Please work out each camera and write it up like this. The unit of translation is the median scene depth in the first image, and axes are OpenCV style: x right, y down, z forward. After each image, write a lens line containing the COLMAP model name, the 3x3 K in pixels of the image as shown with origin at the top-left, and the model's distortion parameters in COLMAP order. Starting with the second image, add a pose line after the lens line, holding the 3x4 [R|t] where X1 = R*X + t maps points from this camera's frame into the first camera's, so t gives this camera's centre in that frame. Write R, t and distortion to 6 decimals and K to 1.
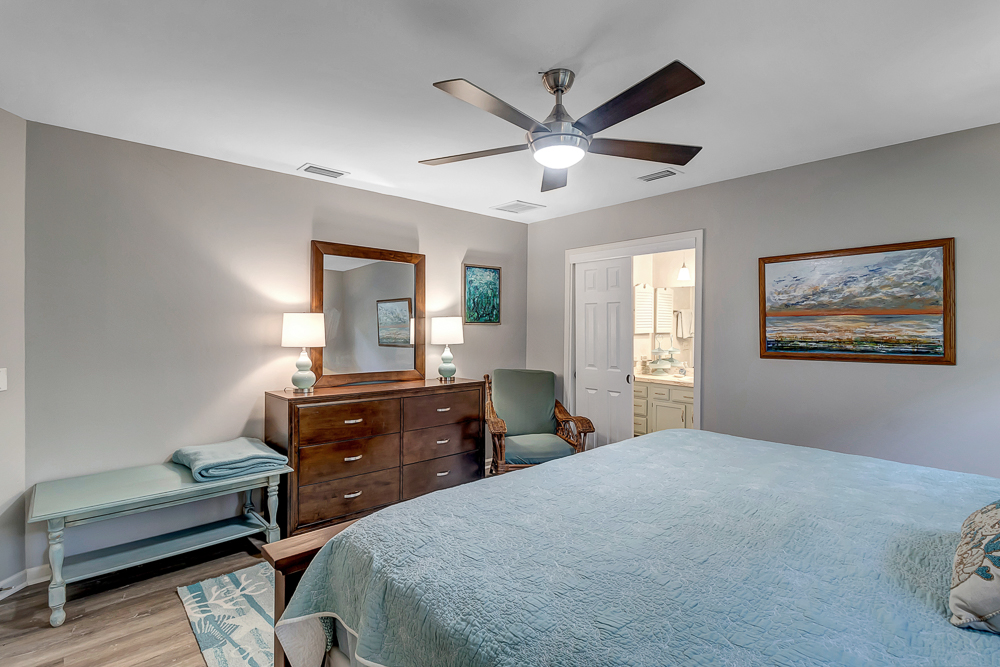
lens RADIAL K [[484.9, 0, 499.9], [0, 484.9, 329.7], [0, 0, 1]] dist [-0.001753, -0.000253]
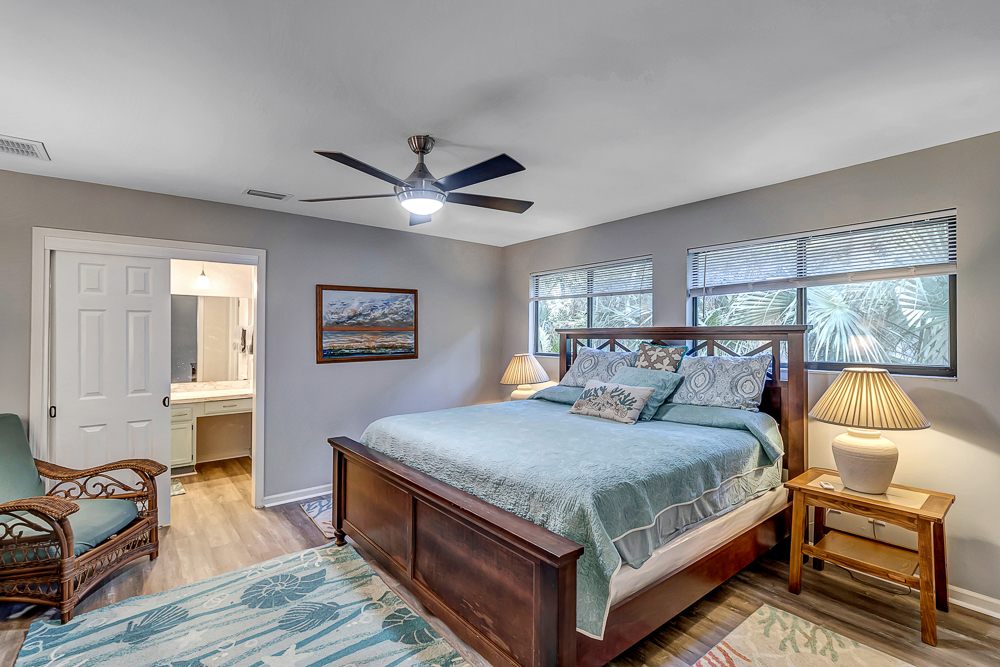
lens RADIAL K [[464.2, 0, 504.3], [0, 464.2, 330.5], [0, 0, 1]] dist [0.000601, 0.000103]
pose [[0.045201, 0.001608, 0.998977, -0.701865], [0.009034, 0.999957, -0.002019, -0.023013], [-0.998937, 0.009116, 0.045185, 0.495188]]
